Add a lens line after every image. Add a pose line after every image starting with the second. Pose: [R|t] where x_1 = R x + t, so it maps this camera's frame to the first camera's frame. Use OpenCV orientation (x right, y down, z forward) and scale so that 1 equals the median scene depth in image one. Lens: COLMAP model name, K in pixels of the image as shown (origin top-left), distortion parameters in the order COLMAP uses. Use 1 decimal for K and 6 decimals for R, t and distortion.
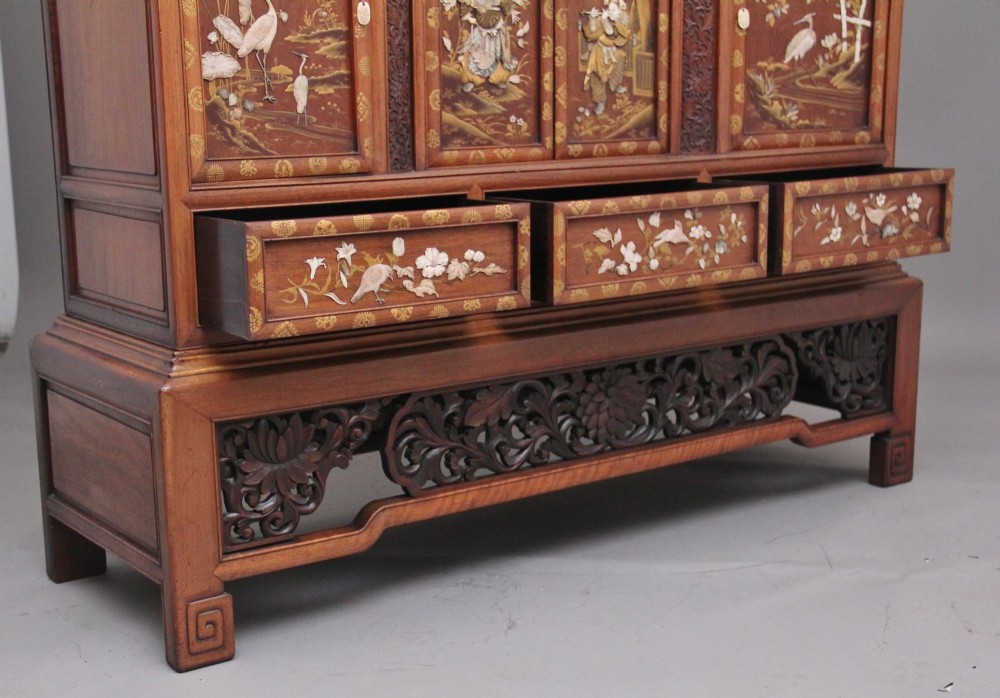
lens RADIAL K [[1443.5, 0, 471.3], [0, 1443.5, 394.2], [0, 0, 1]] dist [0.050519, 0.000000]
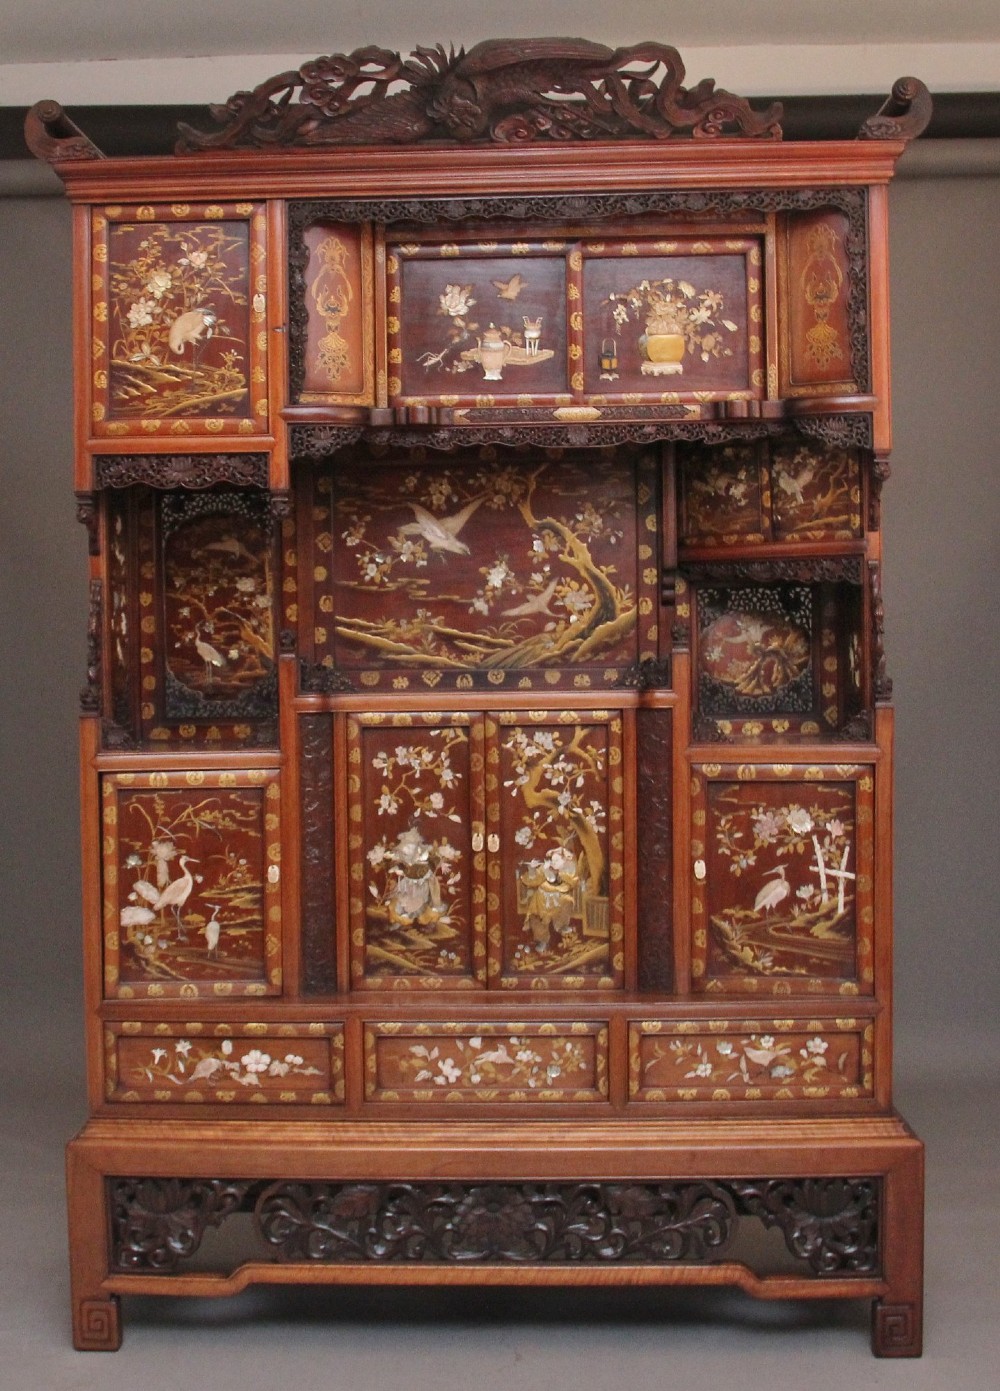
lens RADIAL K [[1848.4, 0, 420.1], [0, 1848.4, 726.4], [0, 0, 1]] dist [-0.153469, 0.000000]
pose [[0.778511, 0.036161, -0.626588, 0.934935], [-0.129124, 0.986210, -0.103518, -0.216161], [0.614205, 0.161497, 0.772445, -0.174507]]
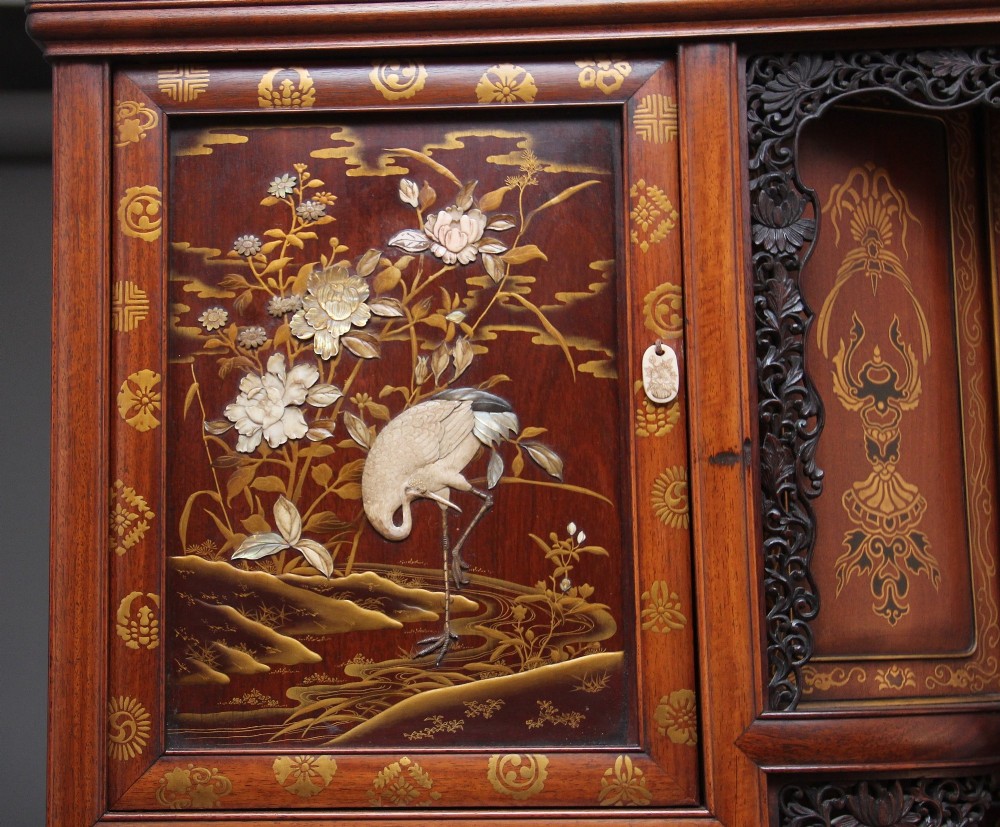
lens RADIAL K [[1928.0, 0, 429.4], [0, 1928.0, 429.8], [0, 0, 1]] dist [0.050472, 0.000000]
pose [[0.771575, -0.082417, -0.630776, 0.186942], [-0.121992, 0.953998, -0.273872, -0.523386], [0.624331, 0.288263, 0.726027, 0.424946]]
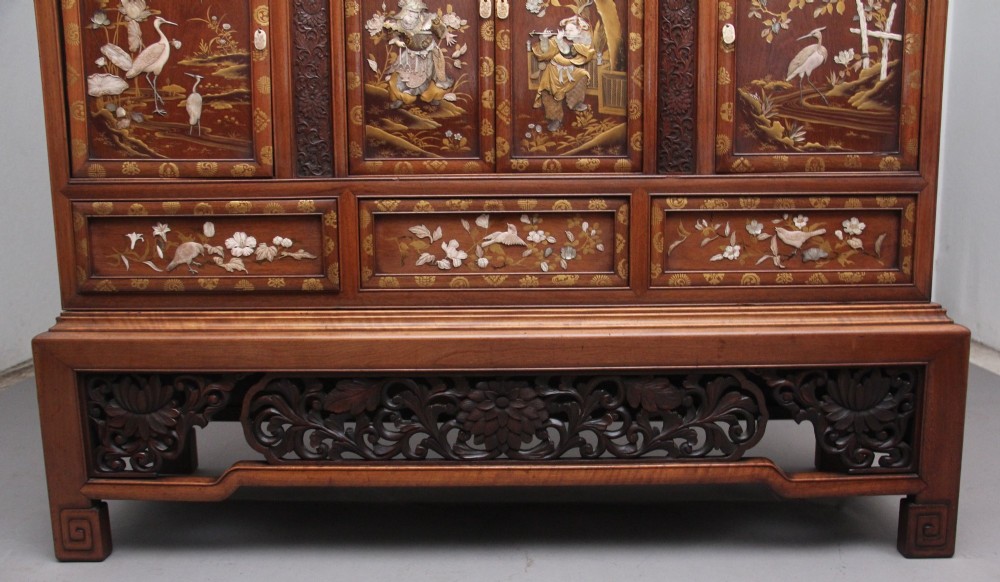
lens RADIAL K [[925.1, 0, 517.0], [0, 925.1, 313.3], [0, 0, 1]] dist [-0.071707, 0.000000]
pose [[0.813983, 0.104999, -0.571320, 0.478850], [-0.126498, 0.991965, 0.002080, -0.066558], [0.566948, 0.070578, 0.820725, 0.481521]]
